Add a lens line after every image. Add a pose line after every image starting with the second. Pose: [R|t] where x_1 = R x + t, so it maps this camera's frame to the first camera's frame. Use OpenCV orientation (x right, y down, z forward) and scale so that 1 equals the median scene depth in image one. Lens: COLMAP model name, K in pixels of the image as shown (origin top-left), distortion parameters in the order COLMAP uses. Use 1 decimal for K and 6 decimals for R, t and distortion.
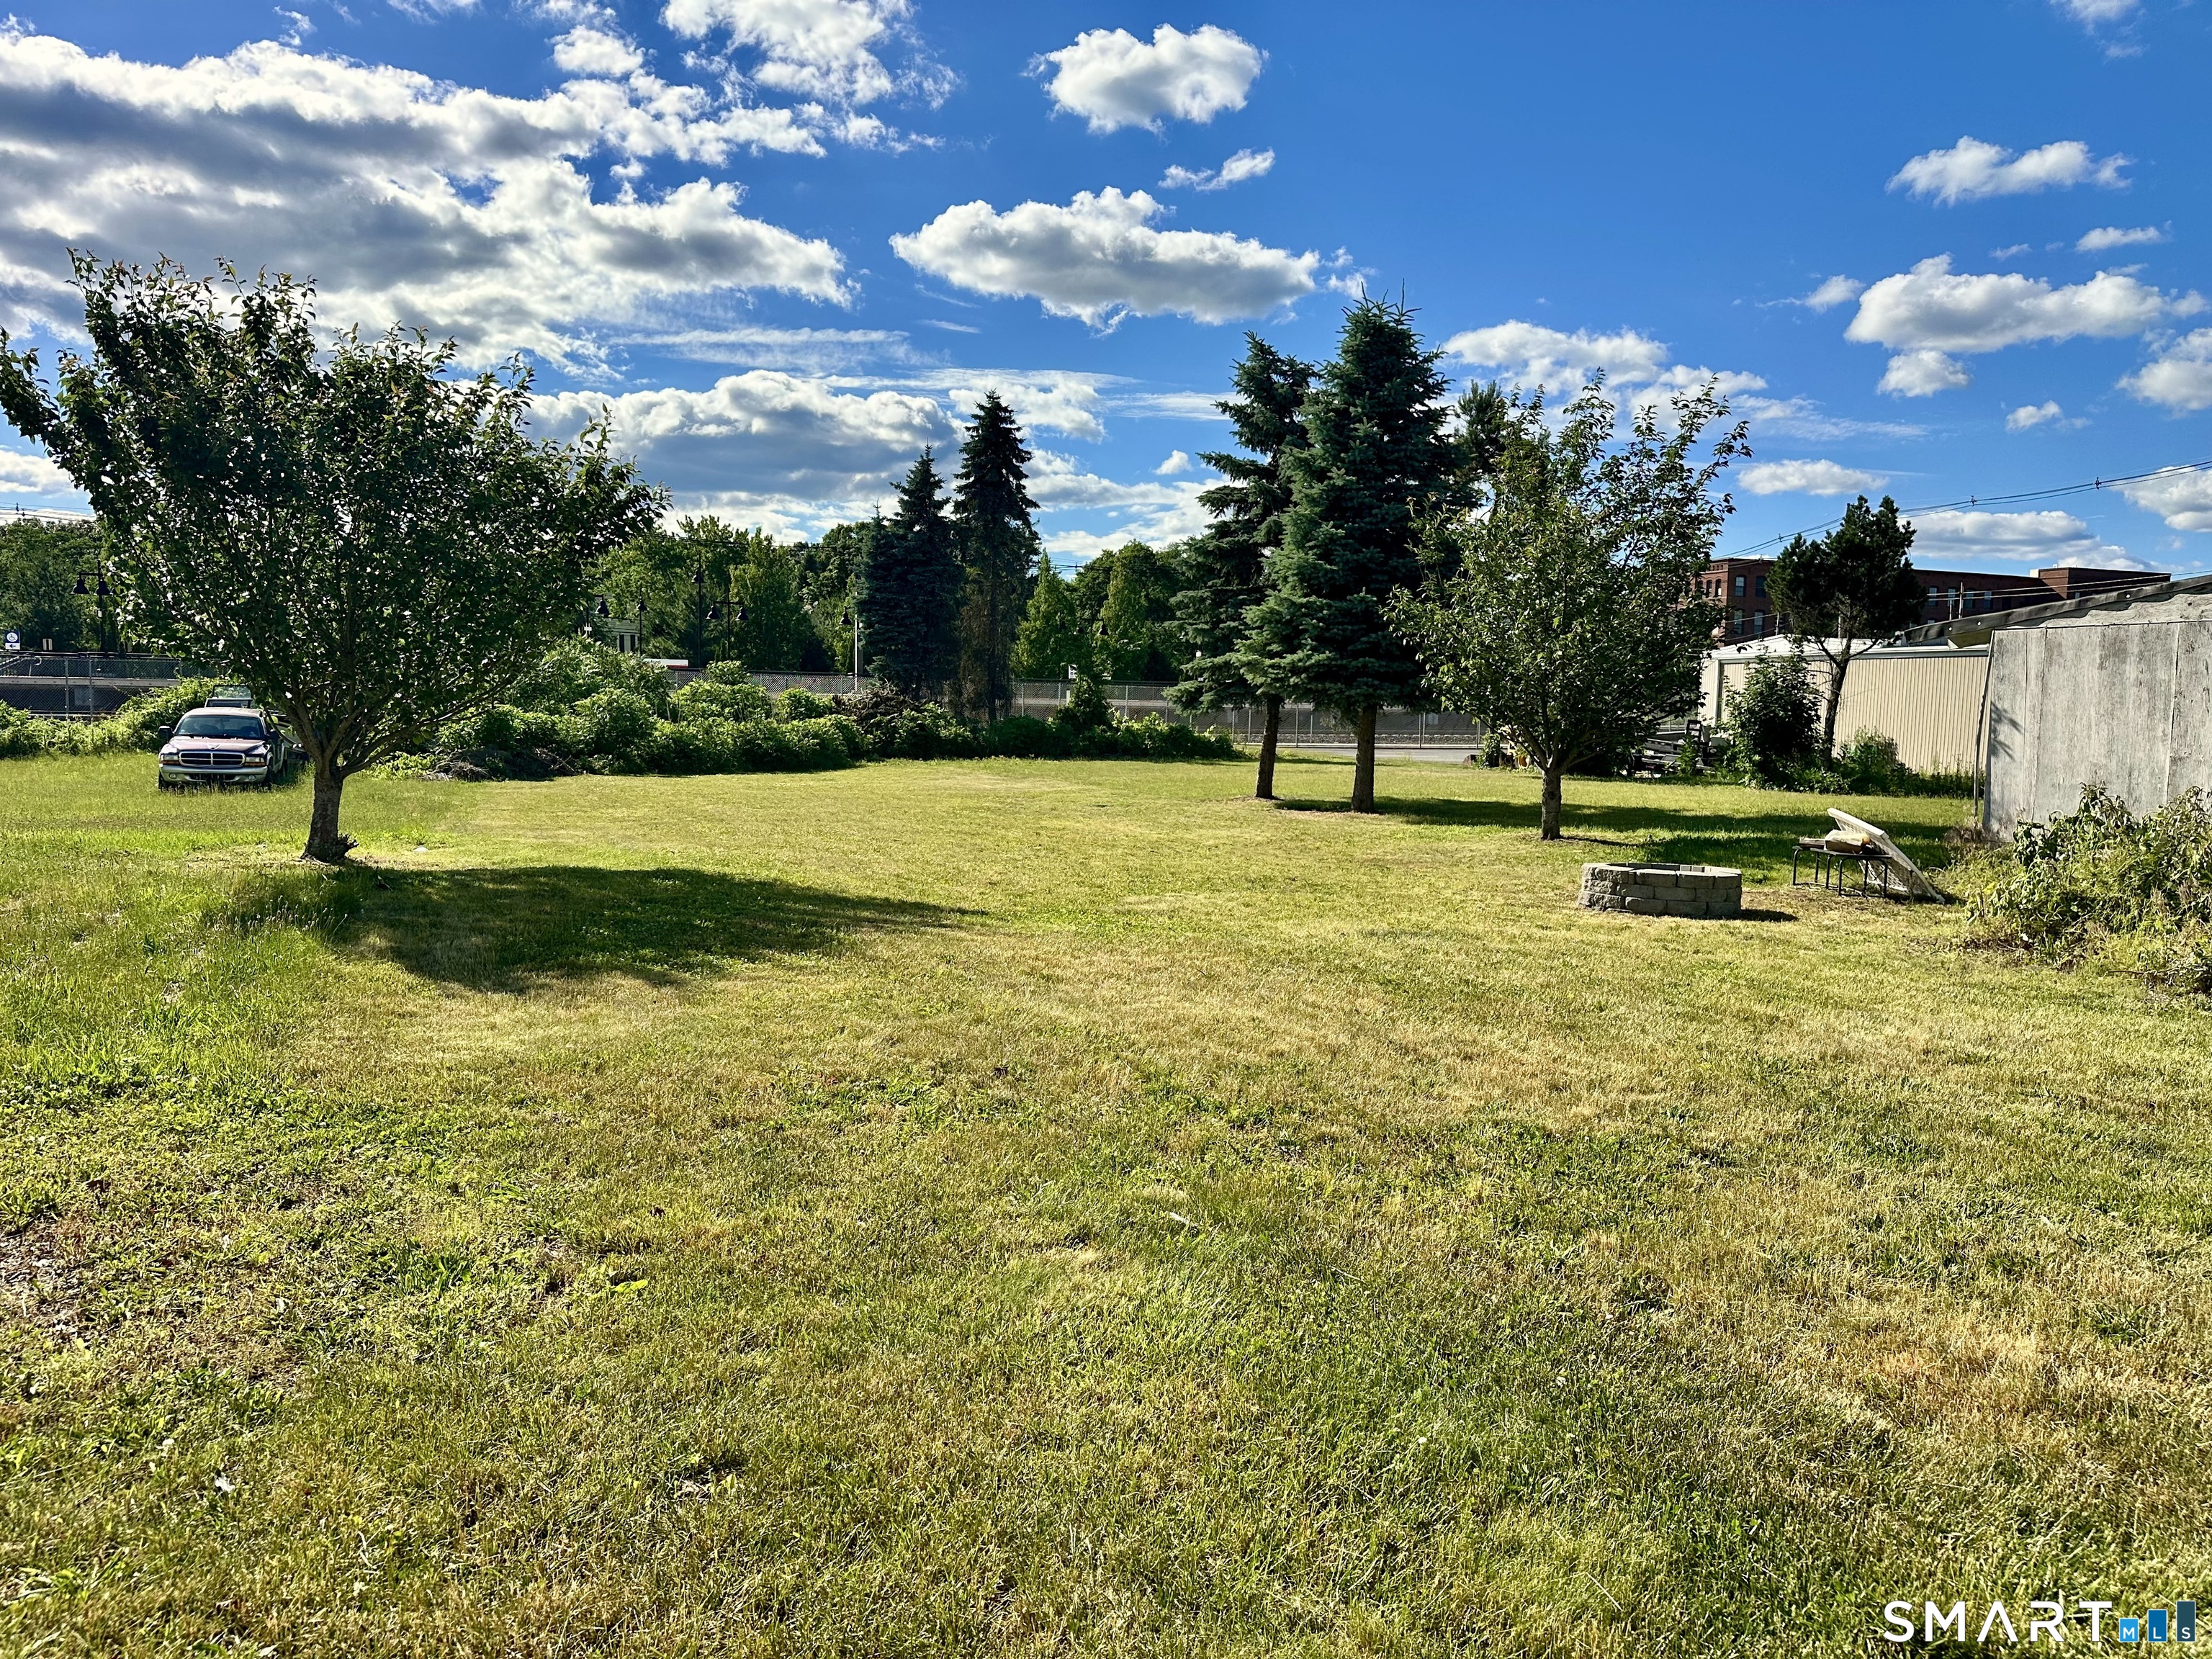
lens RADIAL K [[1543.3, 0, 1127.8], [0, 1543.3, 822.4], [0, 0, 1]] dist [0.127191, -0.212359]
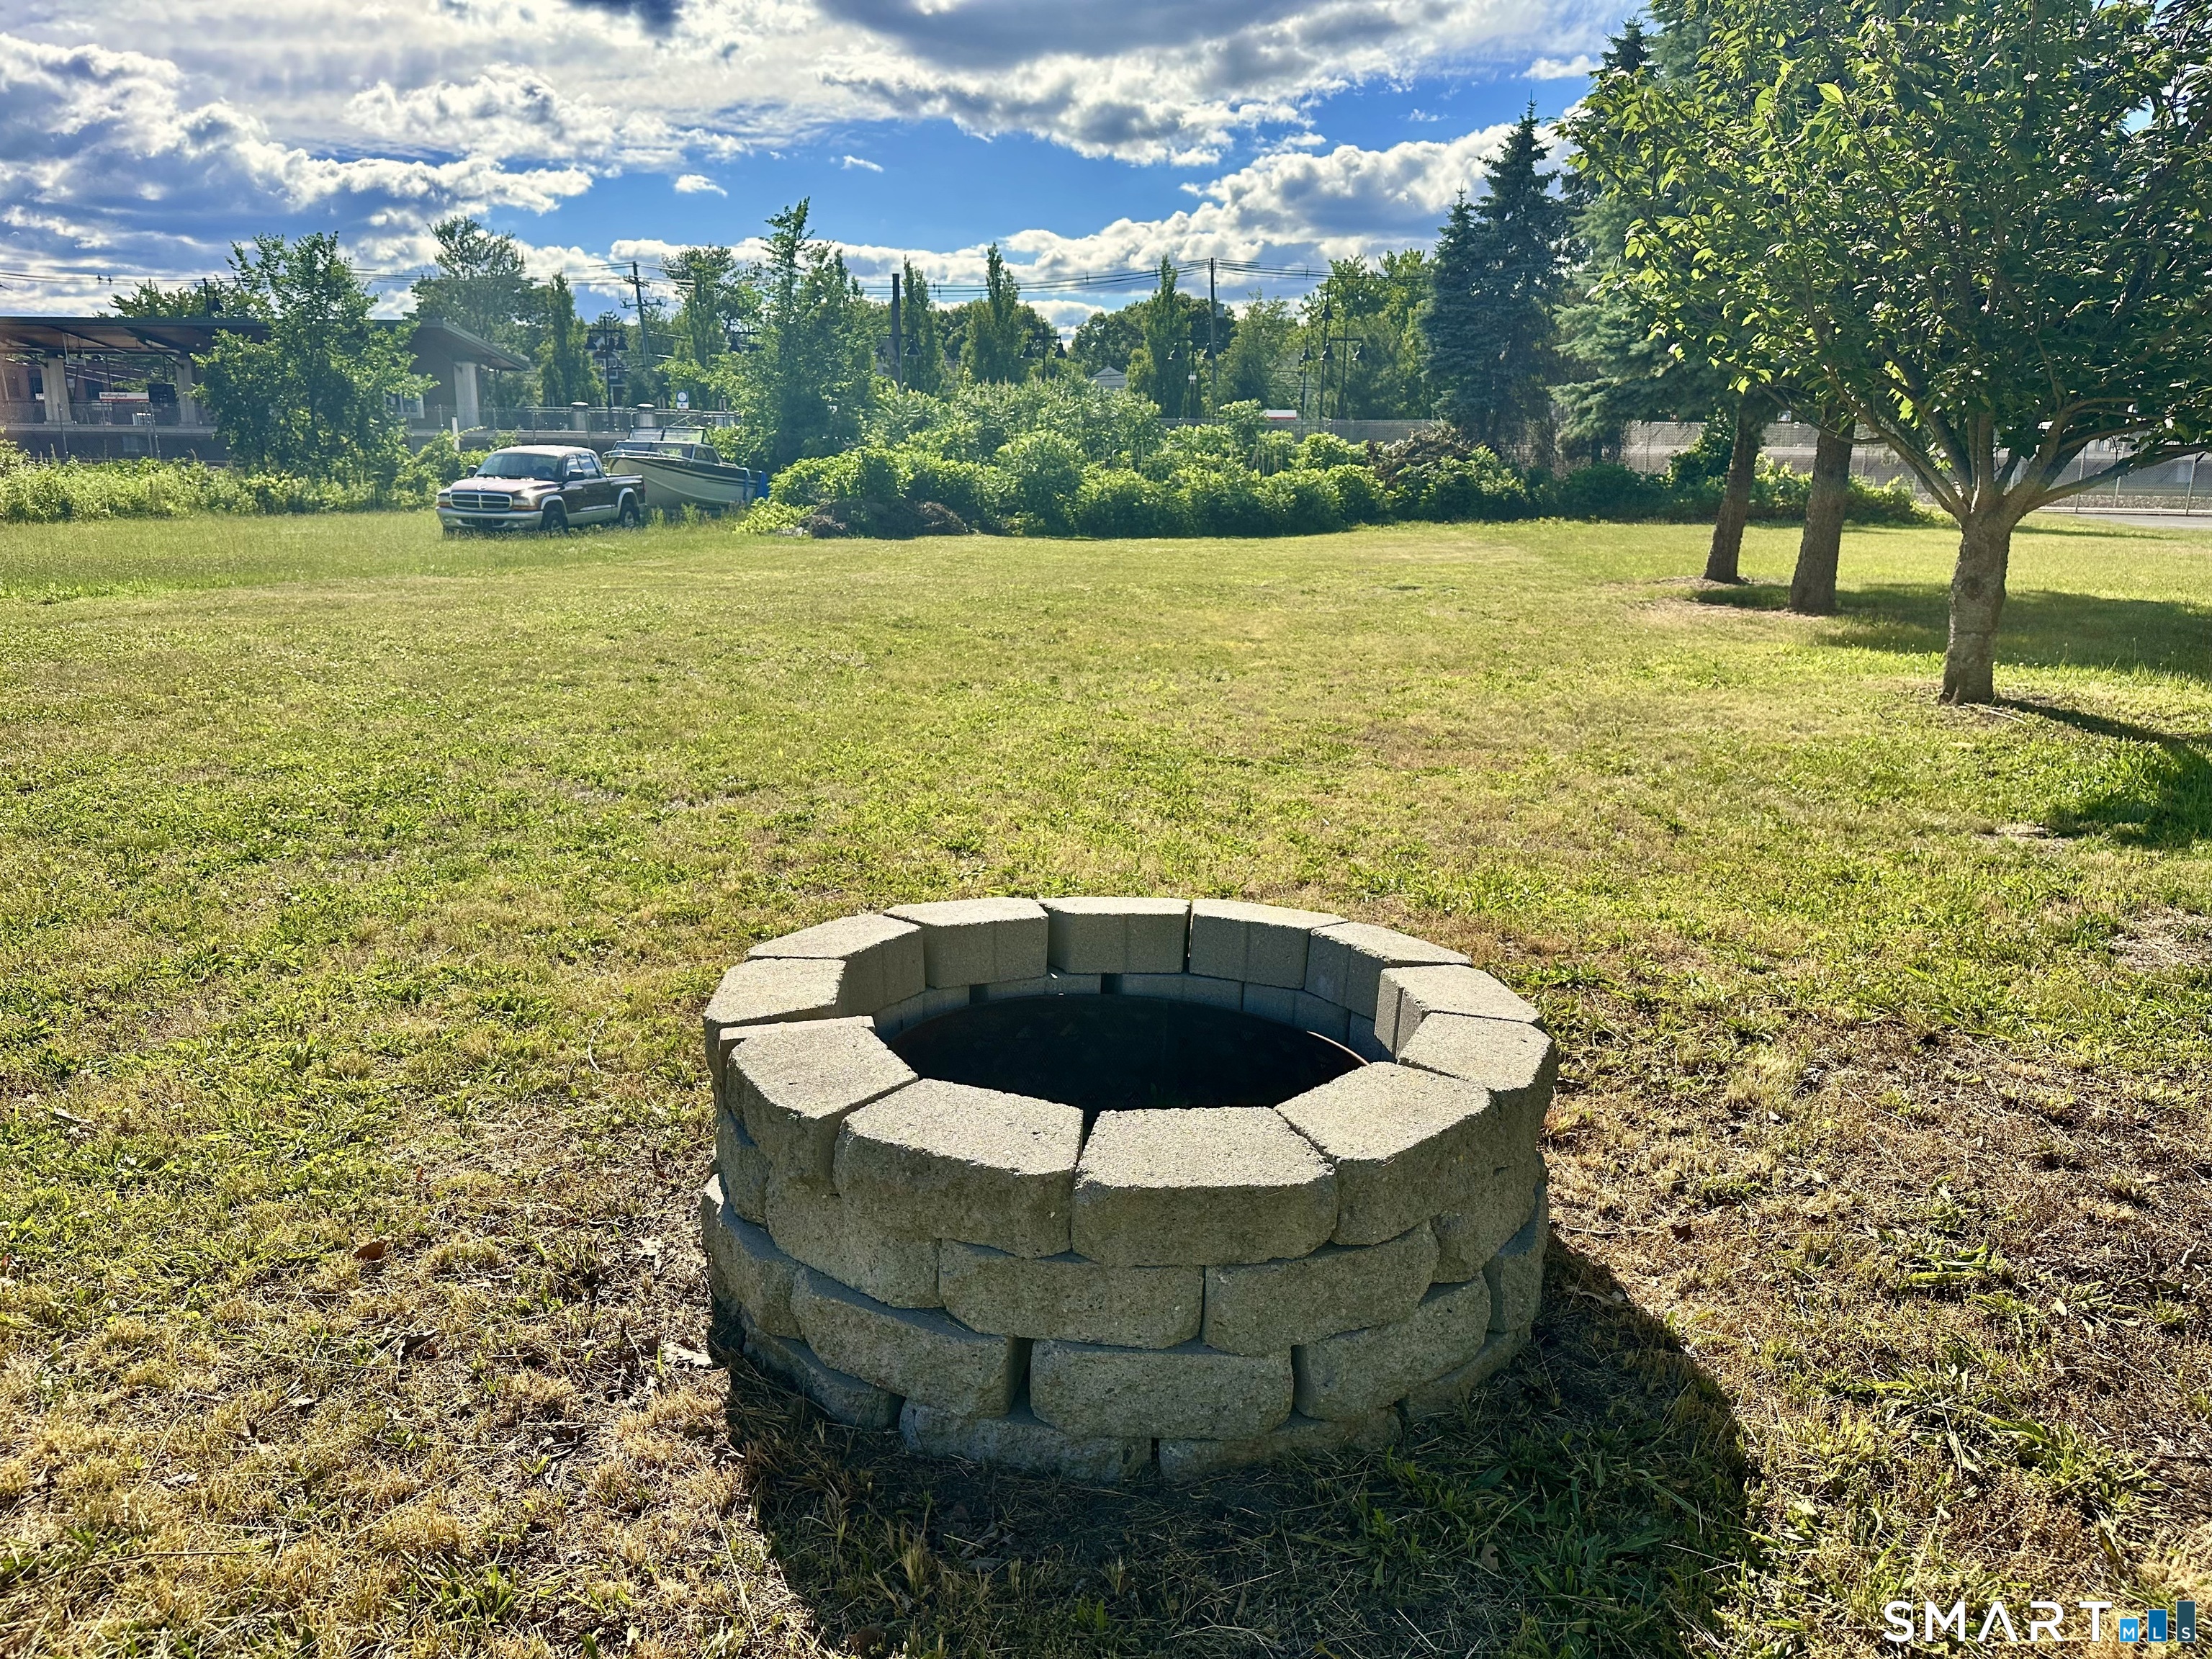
lens RADIAL K [[1543.3, 0, 1127.8], [0, 1543.3, 822.4], [0, 0, 1]] dist [0.127191, -0.212359]
pose [[0.871461, 0.104233, -0.479261, 0.125655], [-0.034702, 0.987812, 0.151737, -0.005061], [0.489236, -0.115602, 0.864456, 0.240202]]
